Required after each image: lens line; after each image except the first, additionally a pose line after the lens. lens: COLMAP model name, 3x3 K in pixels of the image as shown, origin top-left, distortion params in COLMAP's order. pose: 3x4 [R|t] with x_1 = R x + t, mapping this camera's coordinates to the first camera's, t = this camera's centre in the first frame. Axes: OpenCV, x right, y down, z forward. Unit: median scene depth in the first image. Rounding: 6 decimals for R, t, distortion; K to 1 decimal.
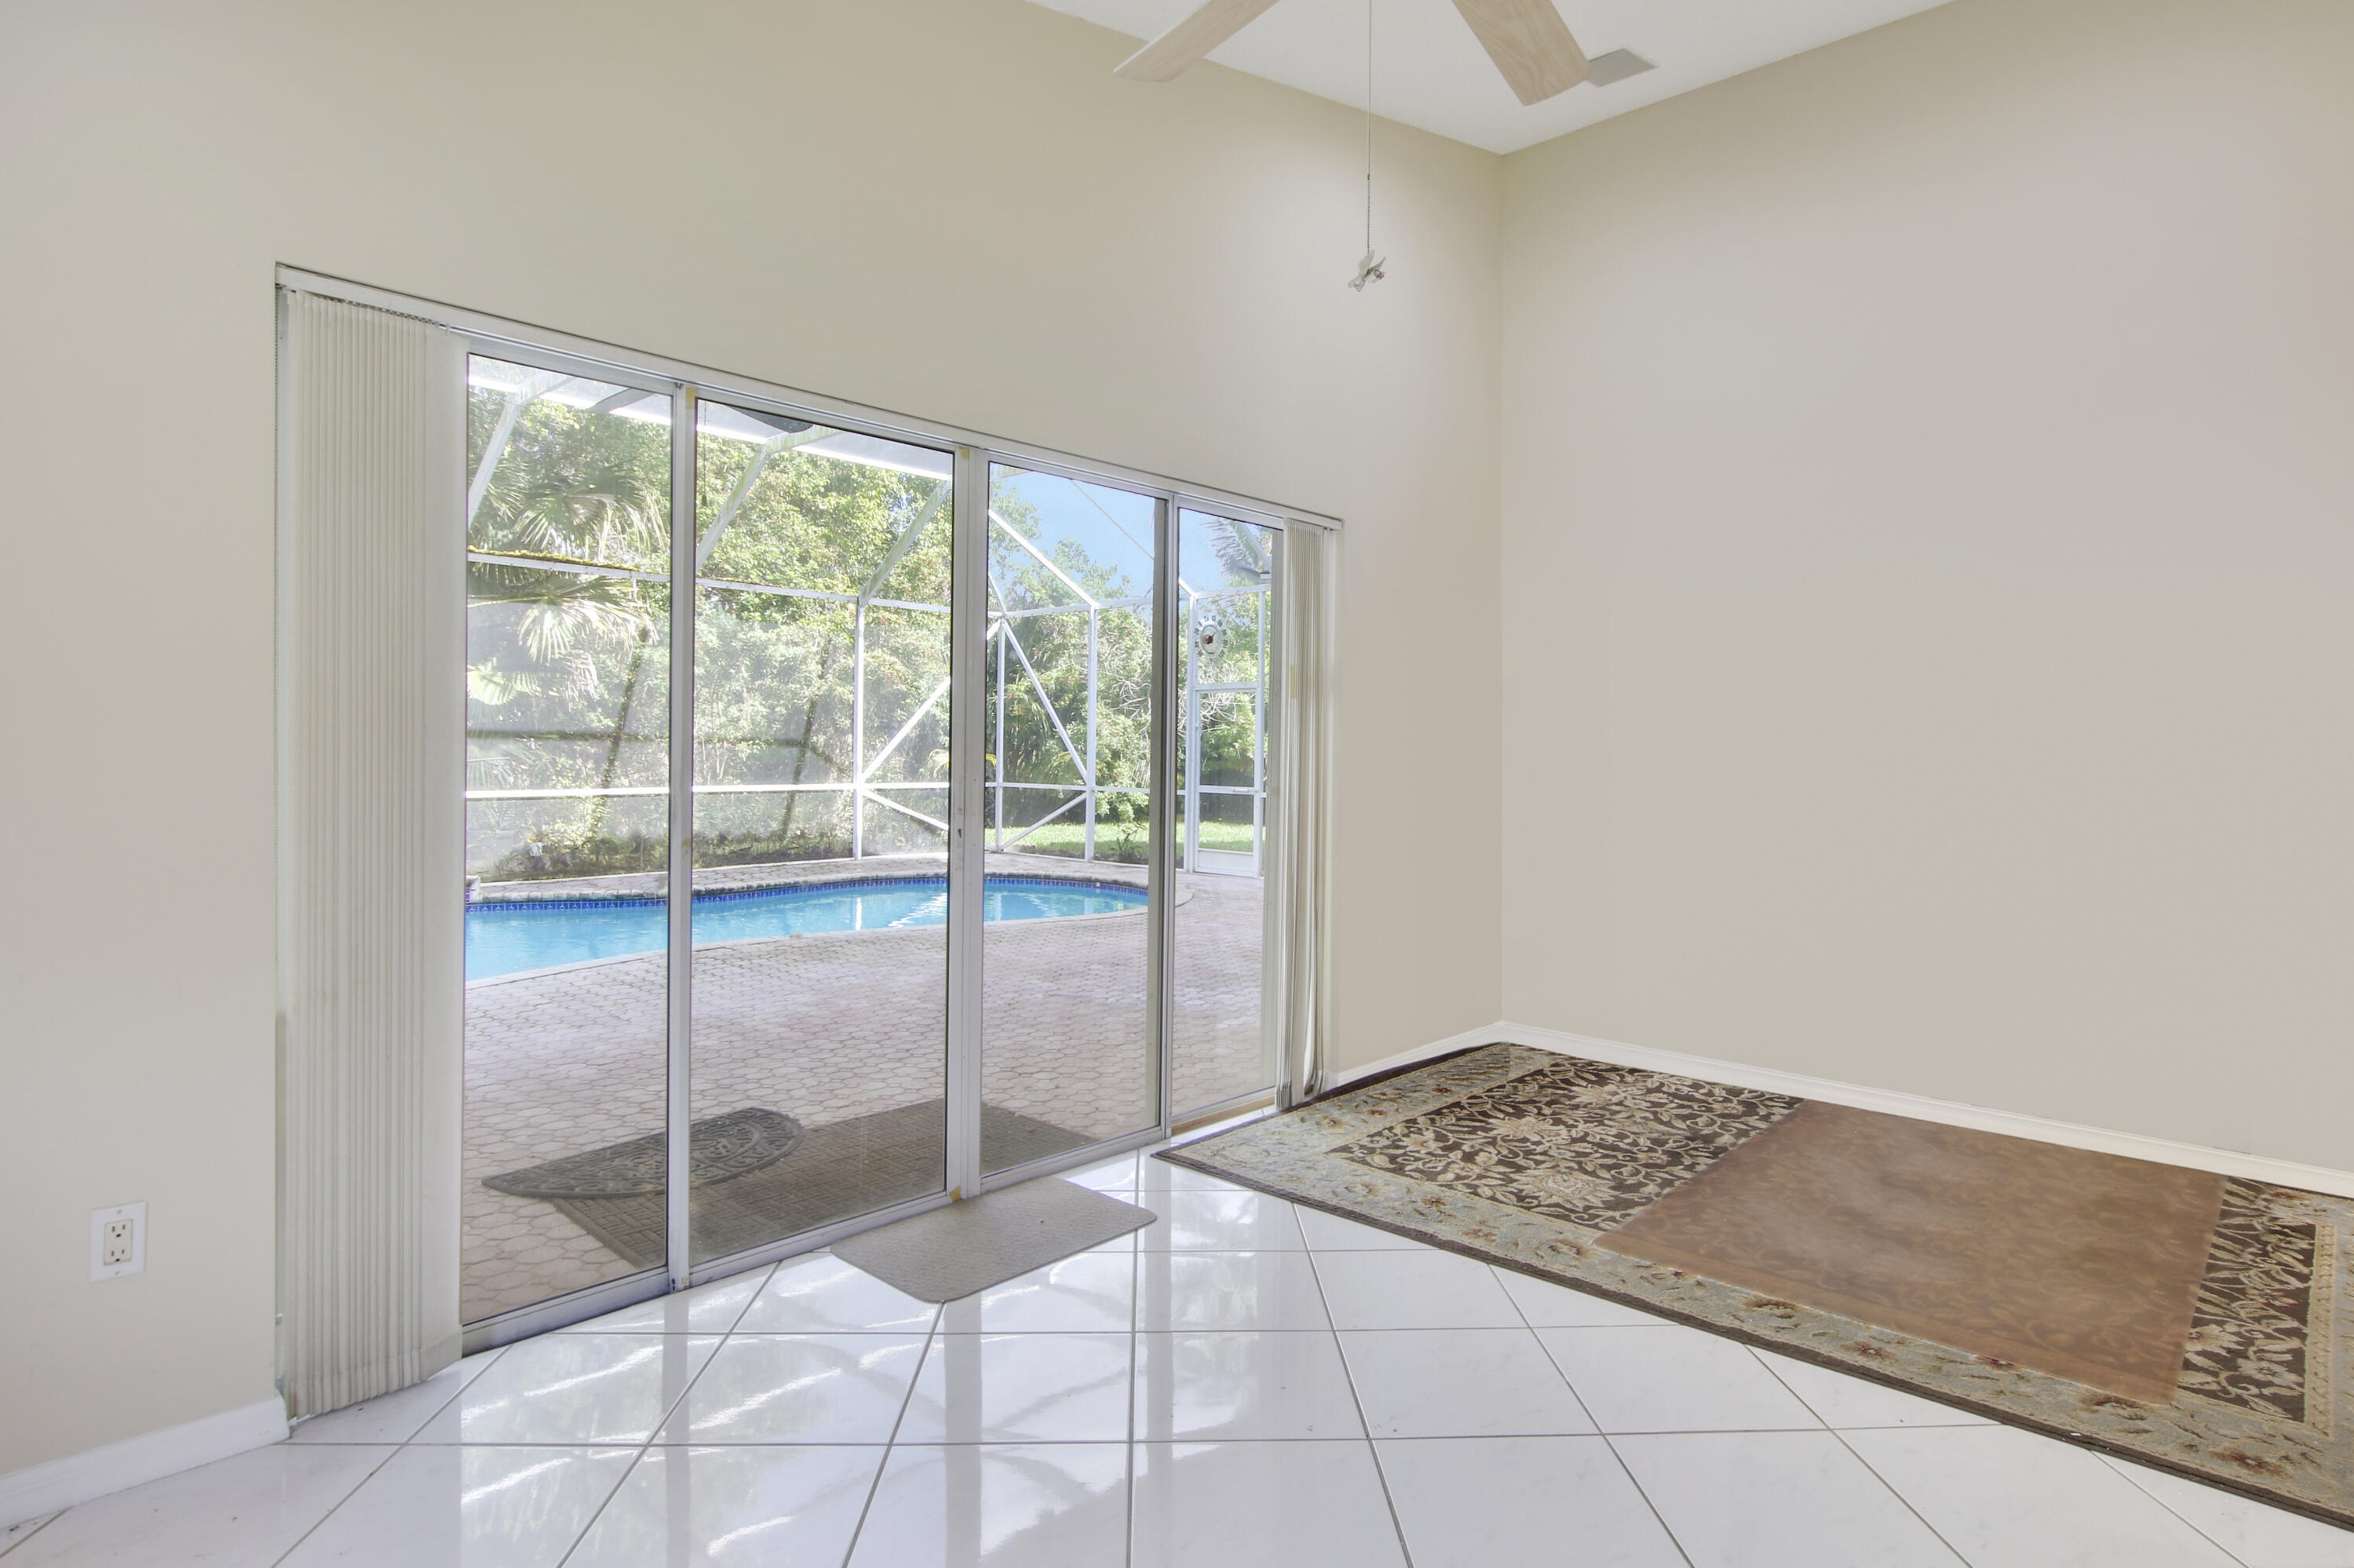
lens RADIAL K [[1257.2, 0, 1179.9], [0, 1257.2, 737.1], [0, 0, 1]] dist [-0.003219, -0.002210]
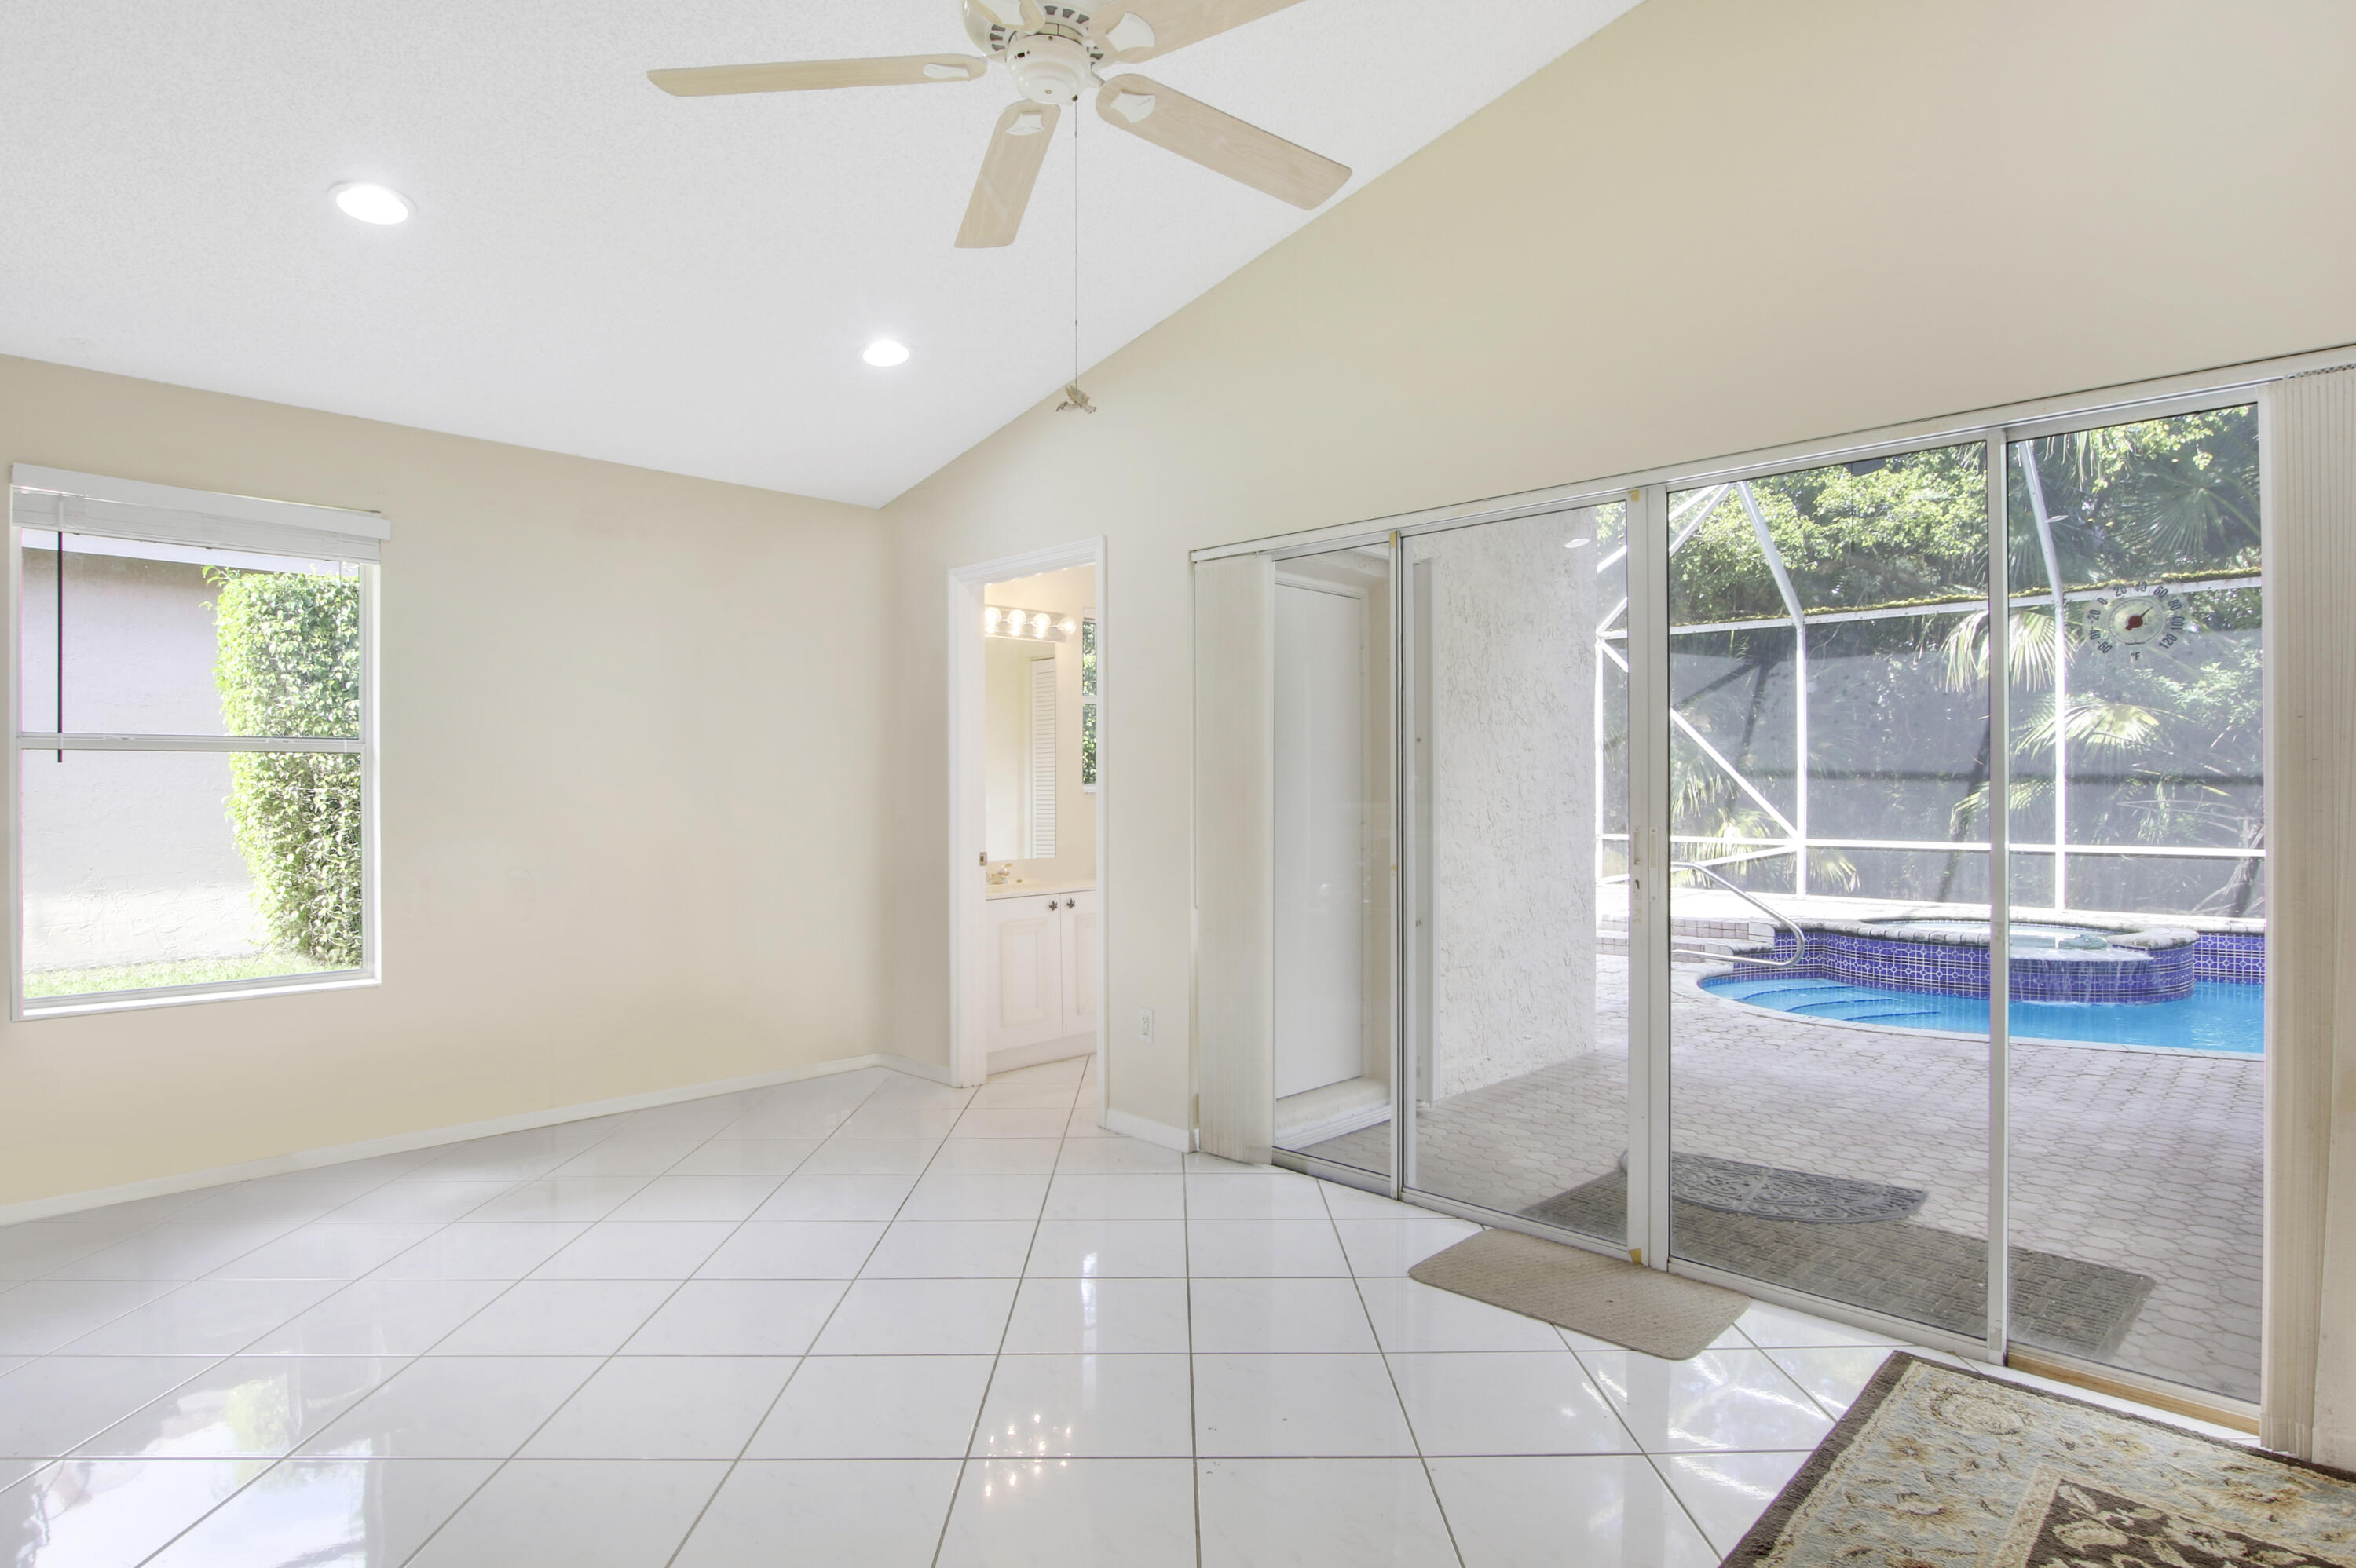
lens RADIAL K [[1250.9, 0, 1202.8], [0, 1250.9, 771.6], [0, 0, 1]] dist [-0.023689, 0.003451]
pose [[-0.020549, -0.023094, -0.999522, 0.721085], [0.009782, 0.999681, -0.023298, 0.006824], [0.999741, -0.010256, -0.020317, 0.619903]]
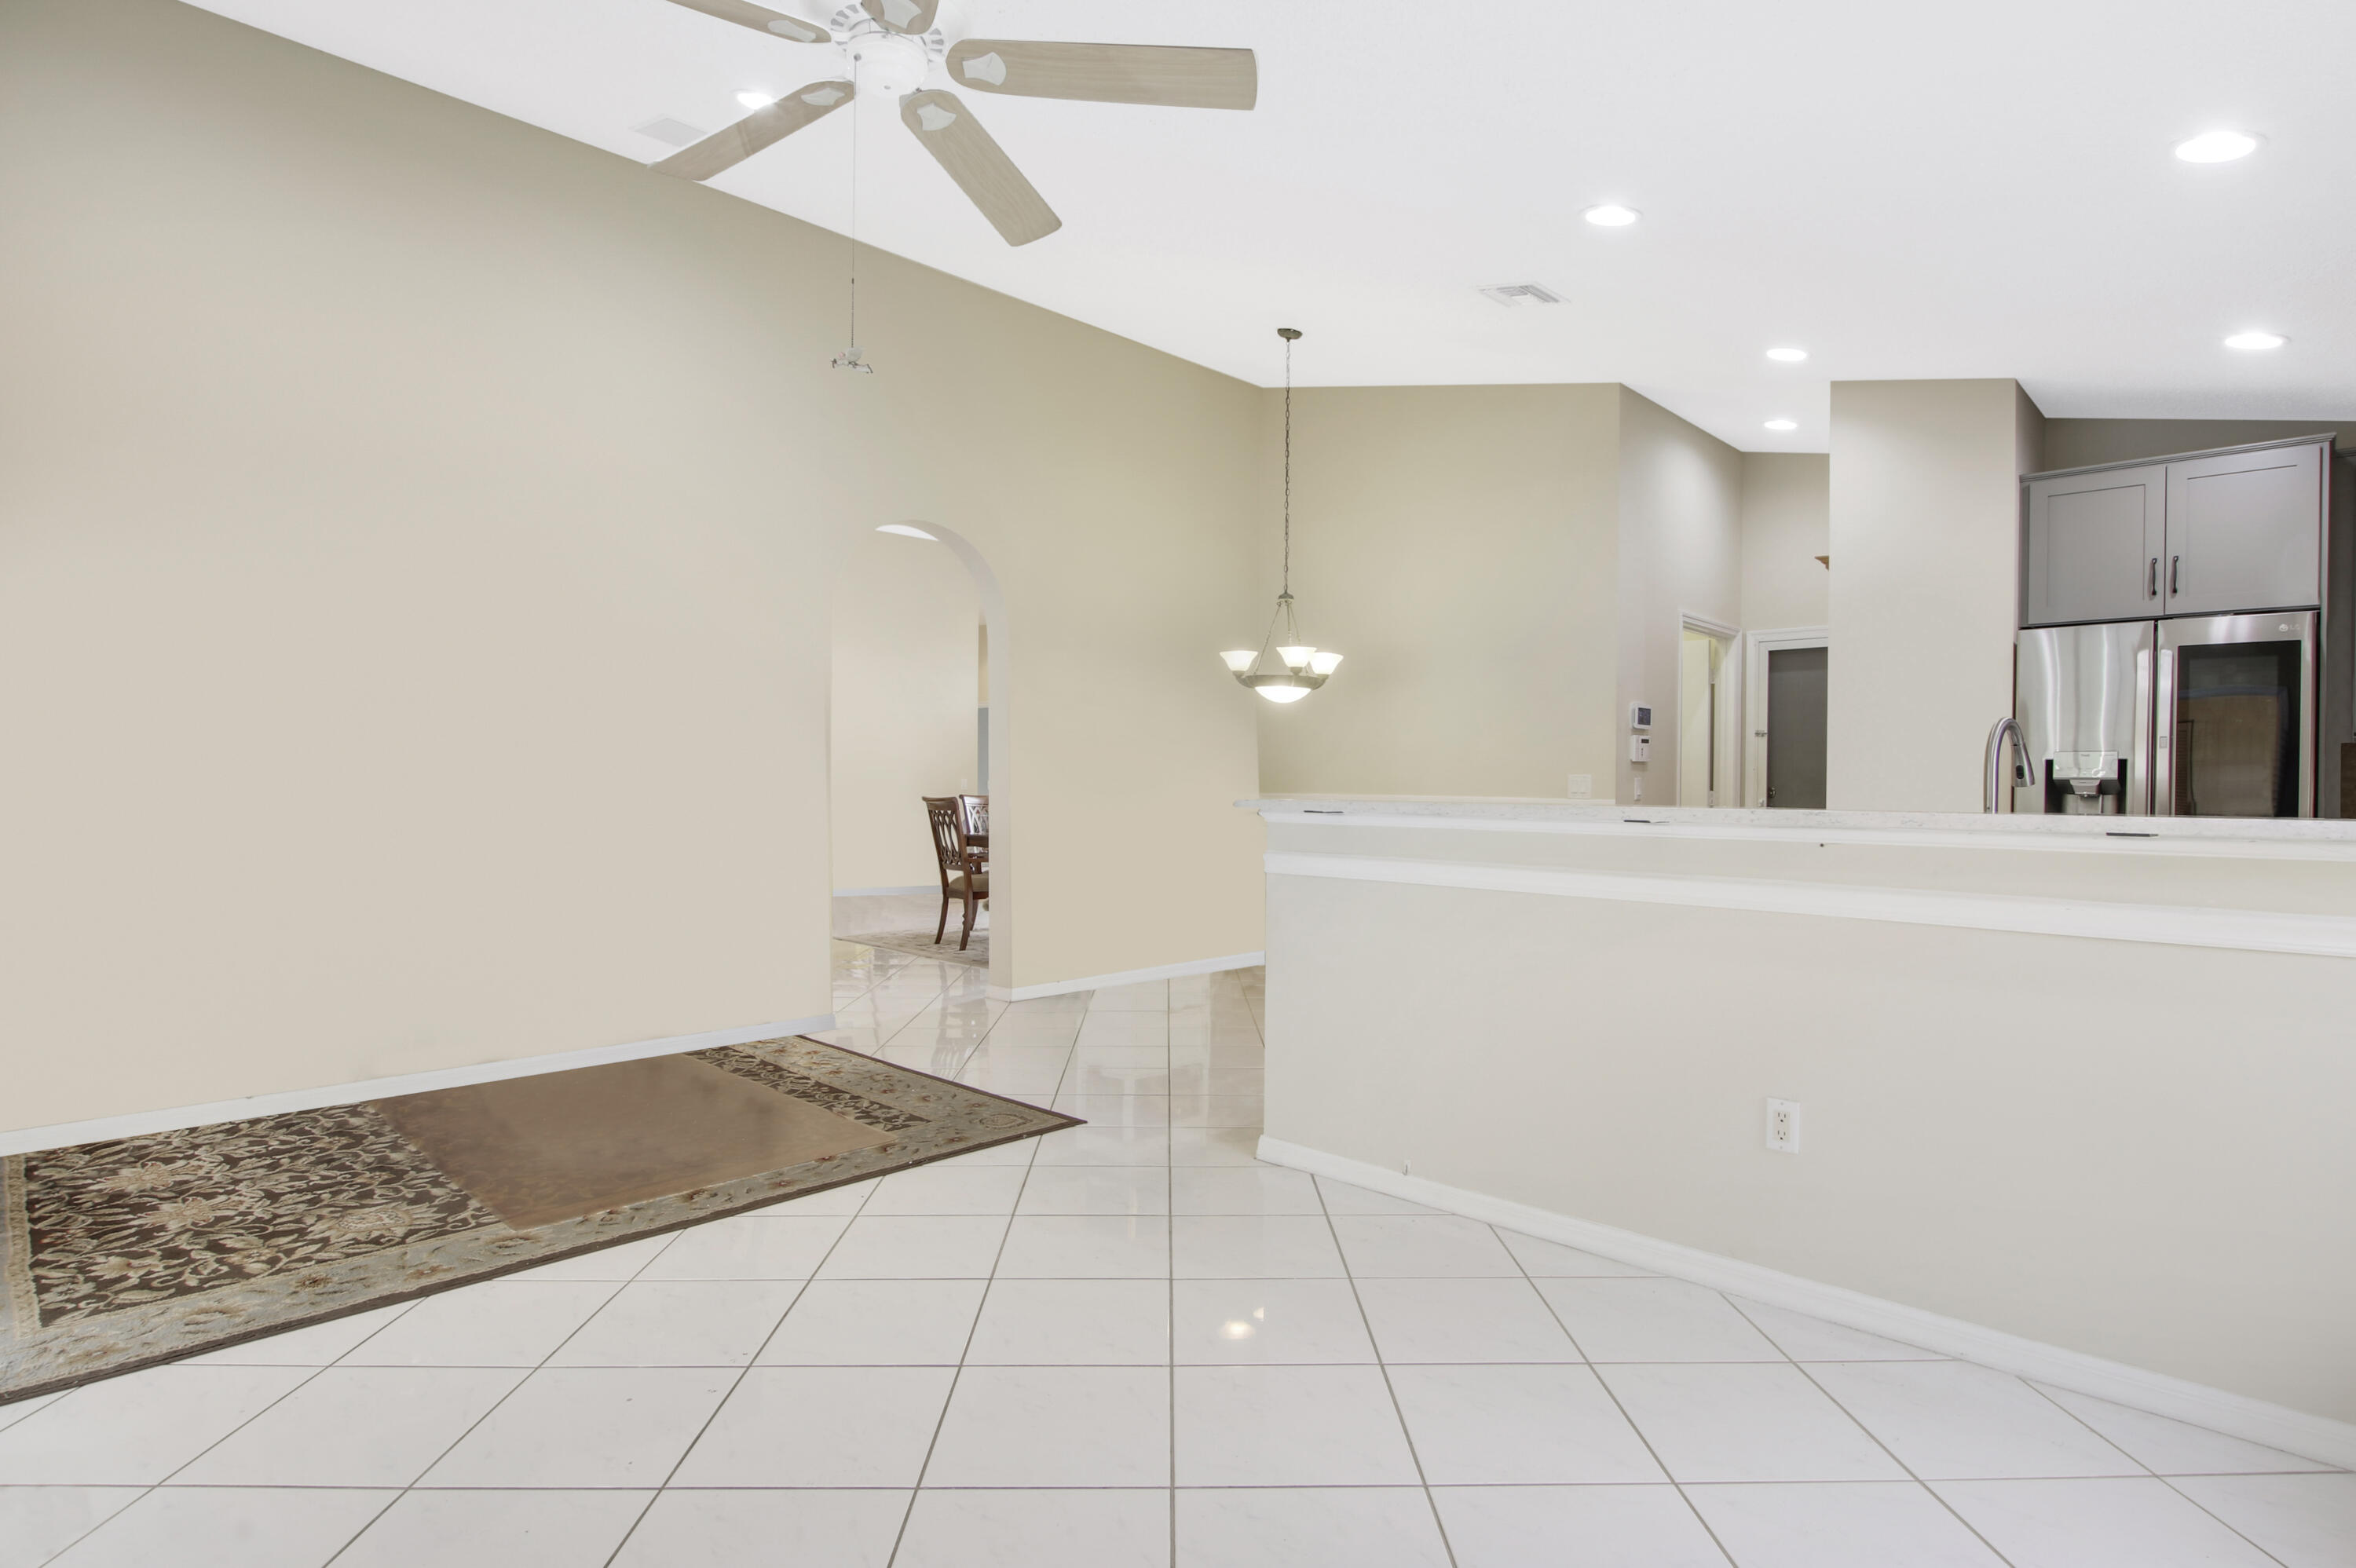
lens RADIAL K [[1250.9, 0, 1202.8], [0, 1250.9, 771.6], [0, 0, 1]] dist [-0.023689, 0.003451]
pose [[-0.002973, -0.000836, 0.999995, -0.594514], [-0.018103, 0.999836, 0.000782, 0.003656], [-0.999832, -0.018101, -0.002988, 0.356476]]
